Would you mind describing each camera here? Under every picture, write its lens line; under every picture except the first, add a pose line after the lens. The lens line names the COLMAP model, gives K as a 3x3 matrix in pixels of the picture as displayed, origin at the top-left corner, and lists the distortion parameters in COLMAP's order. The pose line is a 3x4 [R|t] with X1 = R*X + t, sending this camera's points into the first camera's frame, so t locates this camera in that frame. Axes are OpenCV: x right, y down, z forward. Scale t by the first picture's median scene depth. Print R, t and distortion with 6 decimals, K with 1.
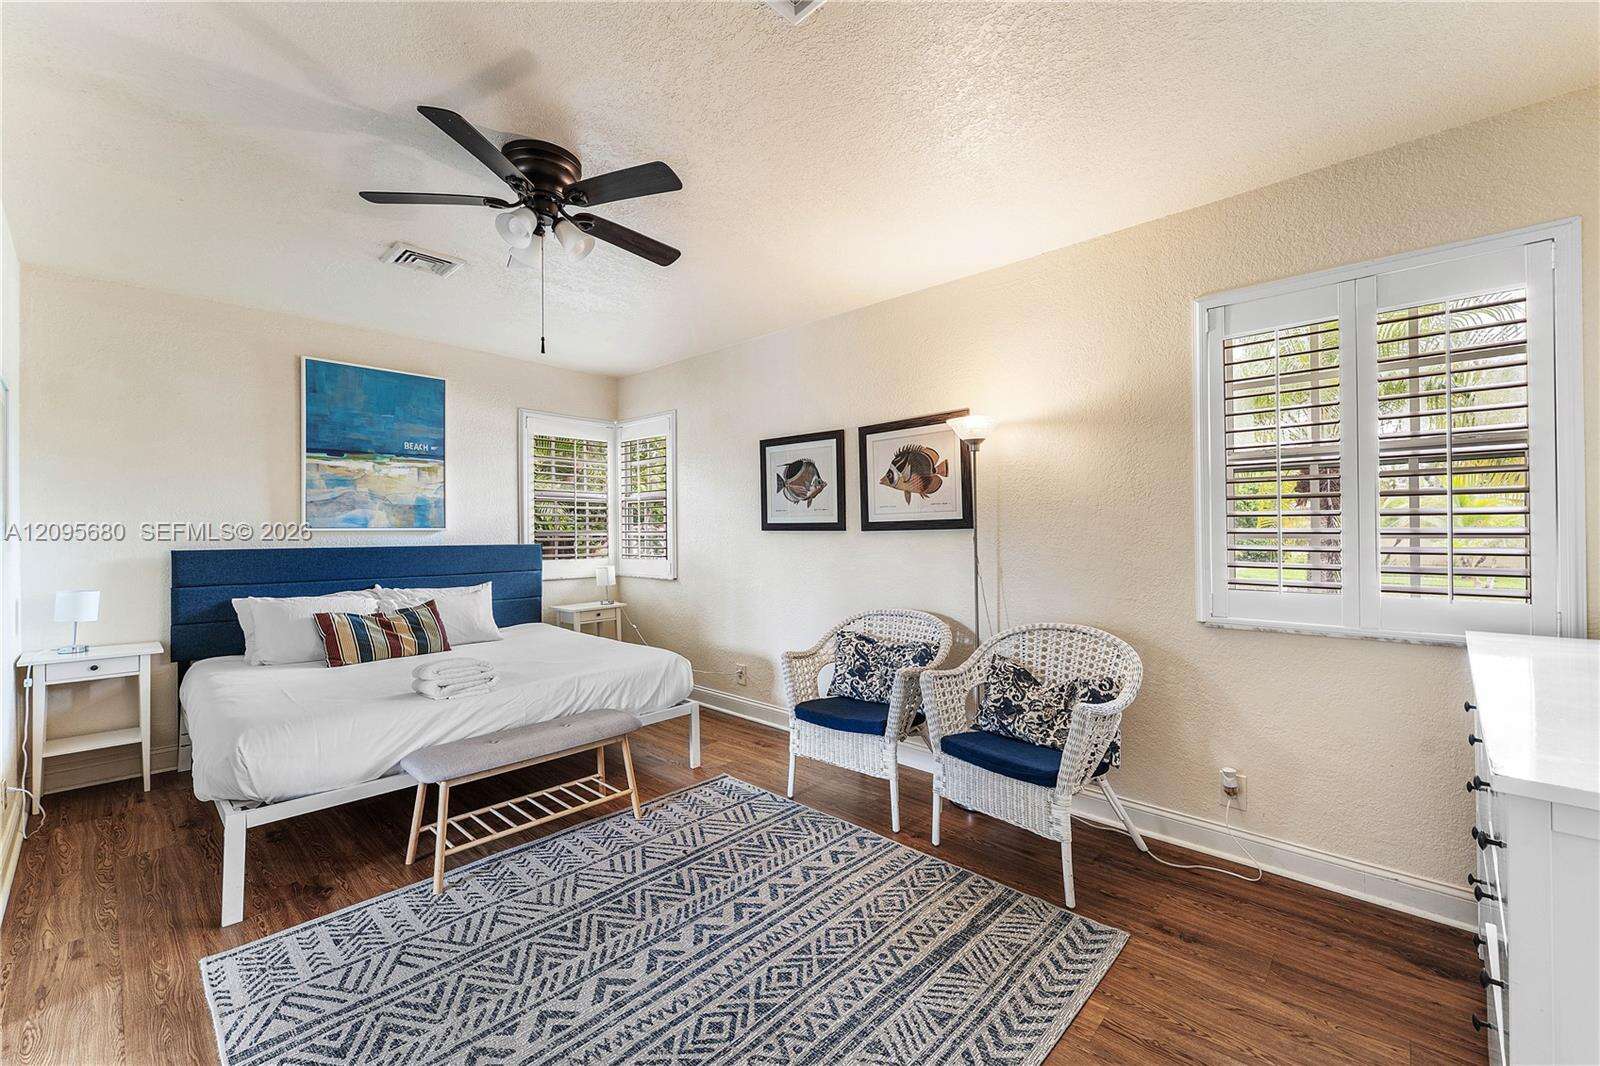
lens RADIAL K [[646.0, 0, 797.1], [0, 646.0, 529.0], [0, 0, 1]] dist [0.000590, -0.000217]
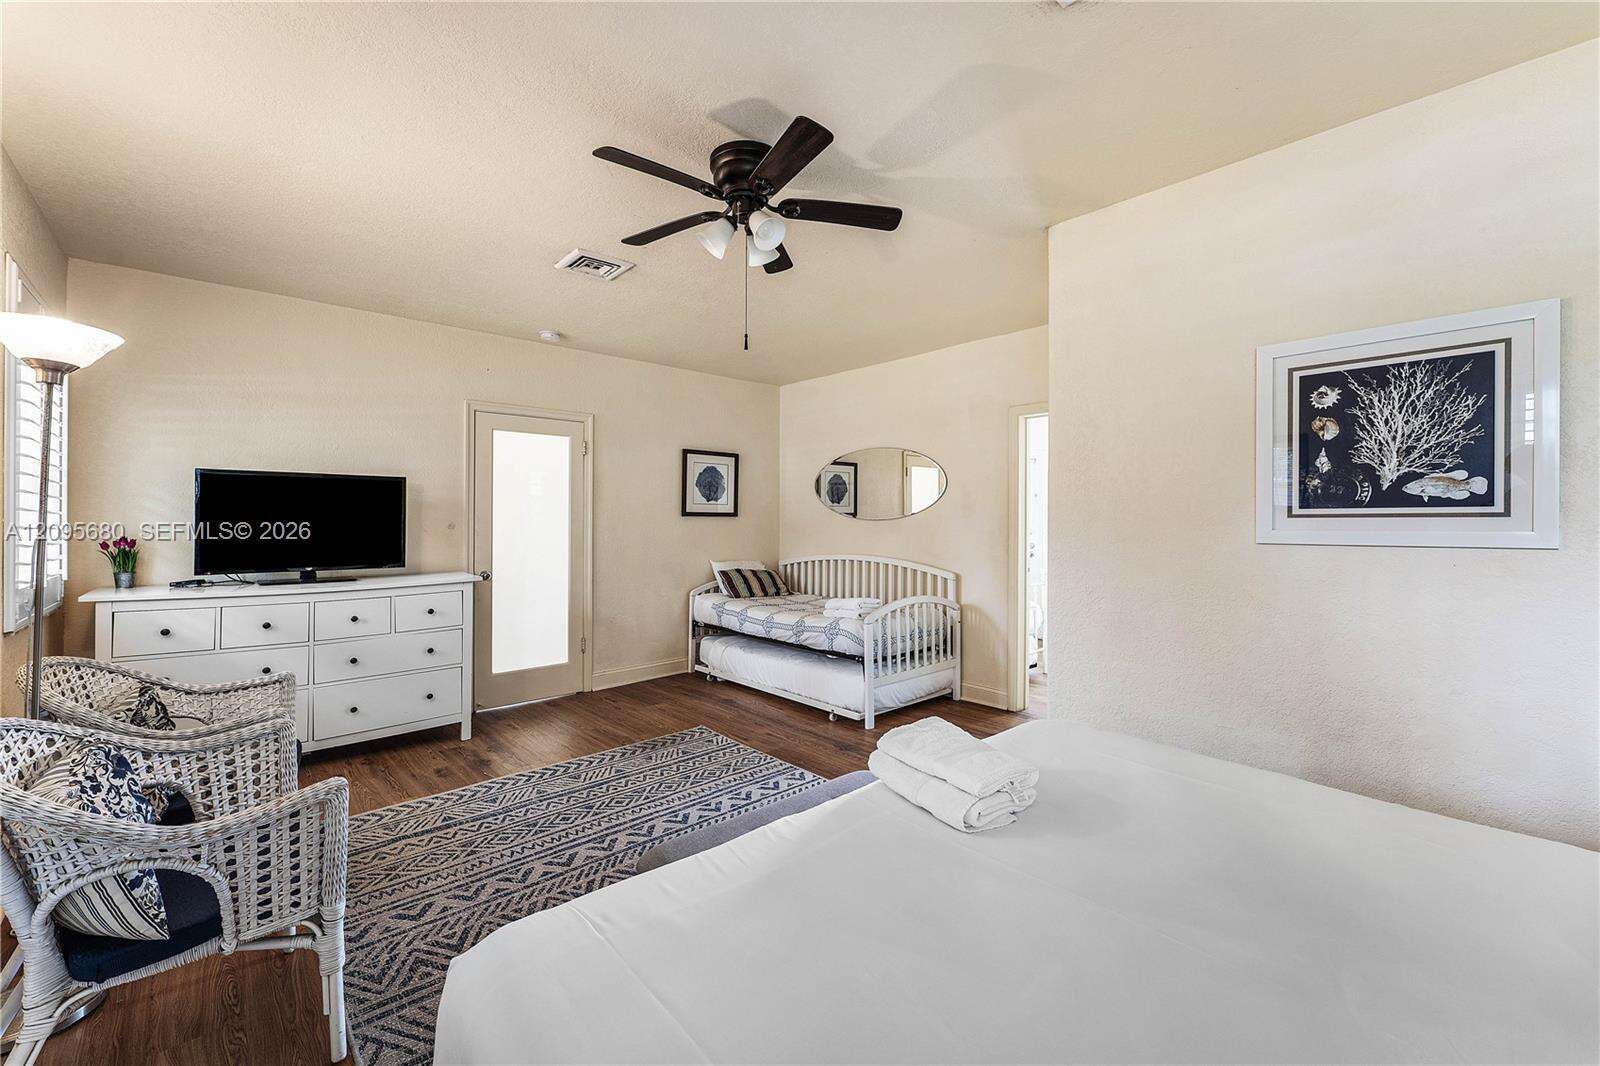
lens RADIAL K [[671.0, 0, 801.1], [0, 671.0, 516.0], [0, 0, 1]] dist [0.000116, -0.000103]
pose [[-0.997380, 0.005591, 0.072119, -0.492025], [0.004932, 0.999945, -0.009309, 0.003281], [-0.072167, -0.008929, -0.997353, 1.817144]]
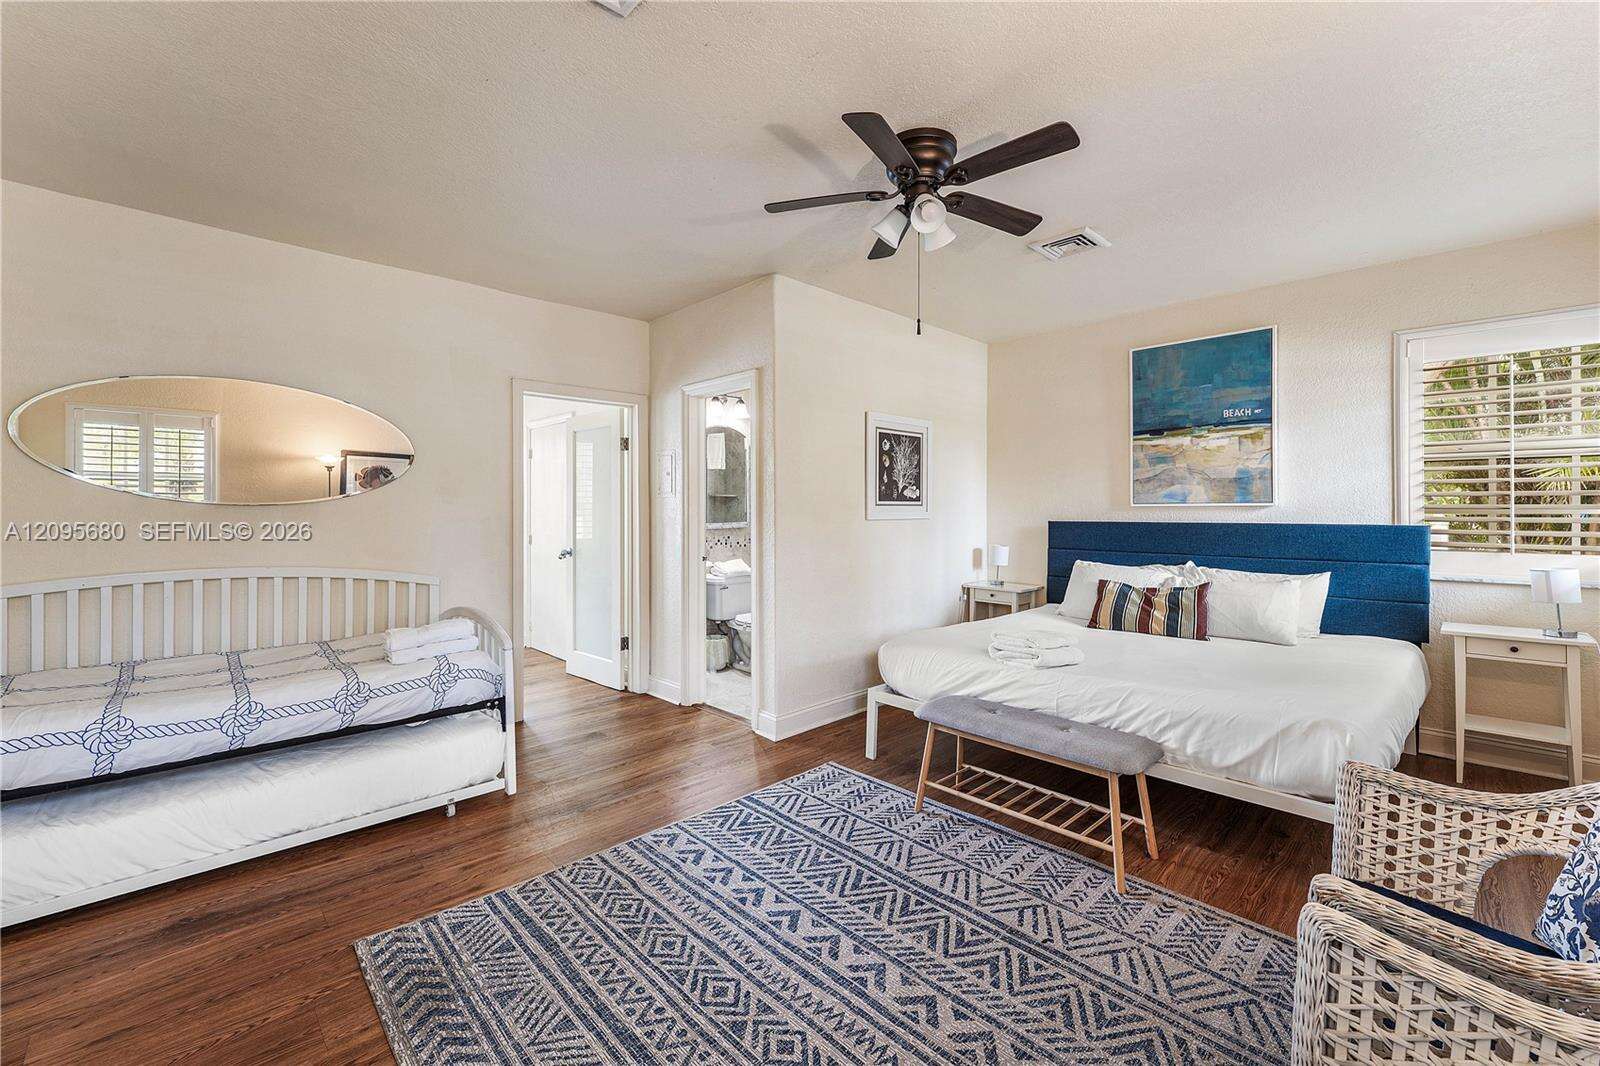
lens RADIAL K [[651.8, 0, 822.0], [0, 651.8, 511.1], [0, 0, 1]] dist [-0.000706, -0.000132]
pose [[-0.026928, 0.006101, -0.999619, 0.579501], [0.003926, 0.999974, 0.005997, 0.003265], [0.999630, -0.003763, -0.026951, 0.770800]]
